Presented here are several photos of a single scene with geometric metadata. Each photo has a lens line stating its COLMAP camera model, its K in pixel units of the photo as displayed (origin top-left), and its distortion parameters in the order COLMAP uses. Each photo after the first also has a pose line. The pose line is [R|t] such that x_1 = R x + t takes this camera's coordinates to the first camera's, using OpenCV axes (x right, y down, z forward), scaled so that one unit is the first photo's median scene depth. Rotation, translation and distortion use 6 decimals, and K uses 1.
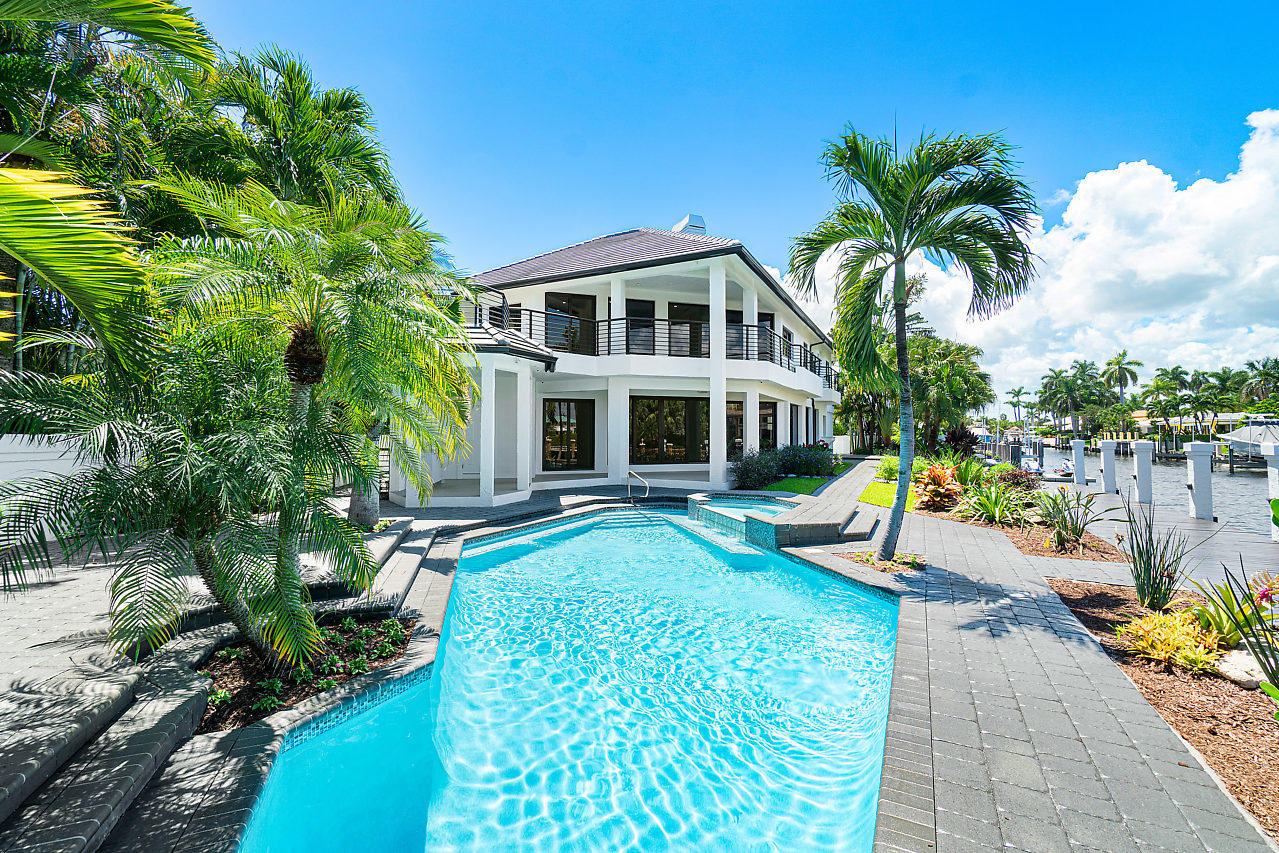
lens RADIAL K [[565.2, 0, 639.6], [0, 565.2, 424.4], [0, 0, 1]] dist [-0.004849, 0.000715]
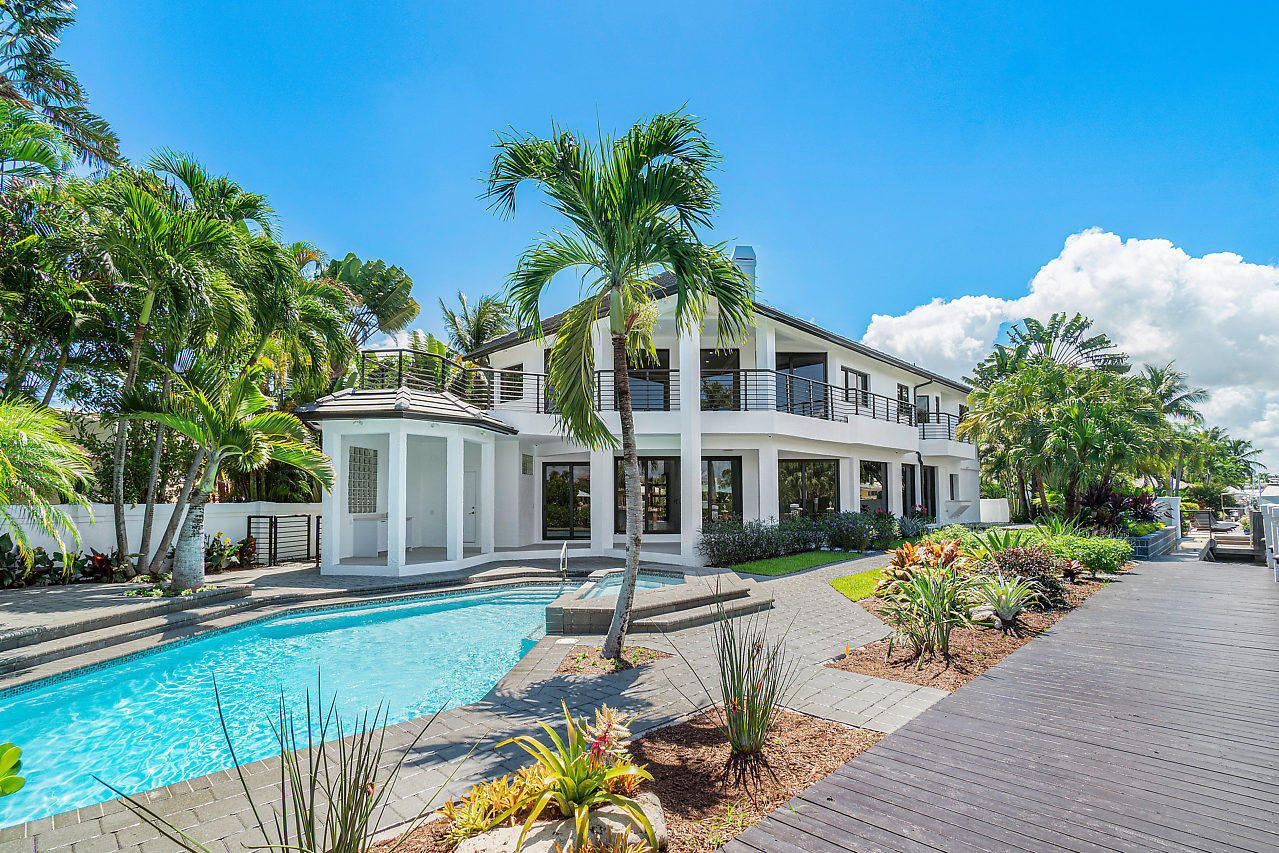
lens RADIAL K [[615.4, 0, 640.5], [0, 615.4, 431.2], [0, 0, 1]] dist [0.001867, 0.000128]
pose [[0.949128, -0.044927, -0.311670, 0.325668], [0.014347, 0.994912, -0.099724, 0.006847], [0.314565, 0.090179, 0.944943, 0.080222]]
